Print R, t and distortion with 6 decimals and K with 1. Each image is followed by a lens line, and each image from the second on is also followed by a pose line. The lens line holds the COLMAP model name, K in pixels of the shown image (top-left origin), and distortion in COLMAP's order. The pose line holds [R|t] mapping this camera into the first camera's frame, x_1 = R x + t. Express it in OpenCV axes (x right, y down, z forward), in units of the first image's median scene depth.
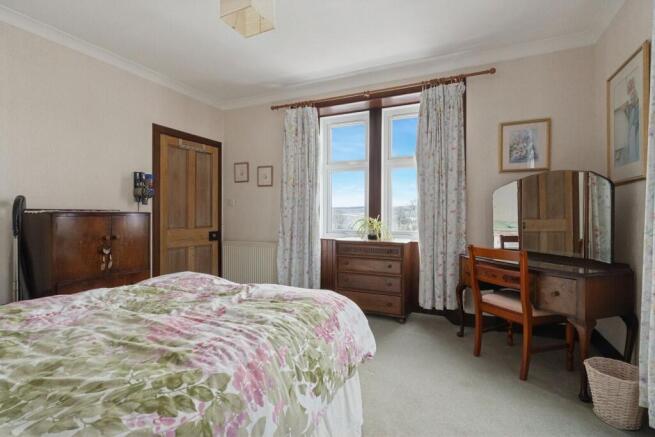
lens RADIAL K [[314.3, 0, 328.6], [0, 314.3, 217.0], [0, 0, 1]] dist [0.002726, 0.000485]
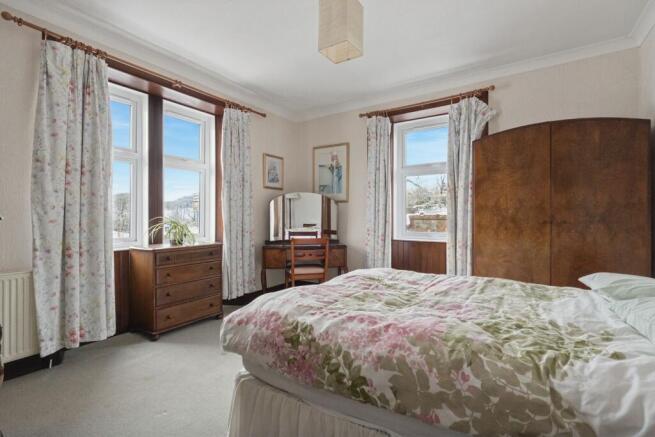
lens RADIAL K [[314.3, 0, 328.8], [0, 314.3, 218.5], [0, 0, 1]] dist [0.002726, 0.000485]
pose [[0.135225, -0.011995, 0.990742, -0.724913], [0.000306, 0.999927, 0.012065, -0.016911], [-0.990815, -0.001329, 0.135218, 0.450938]]
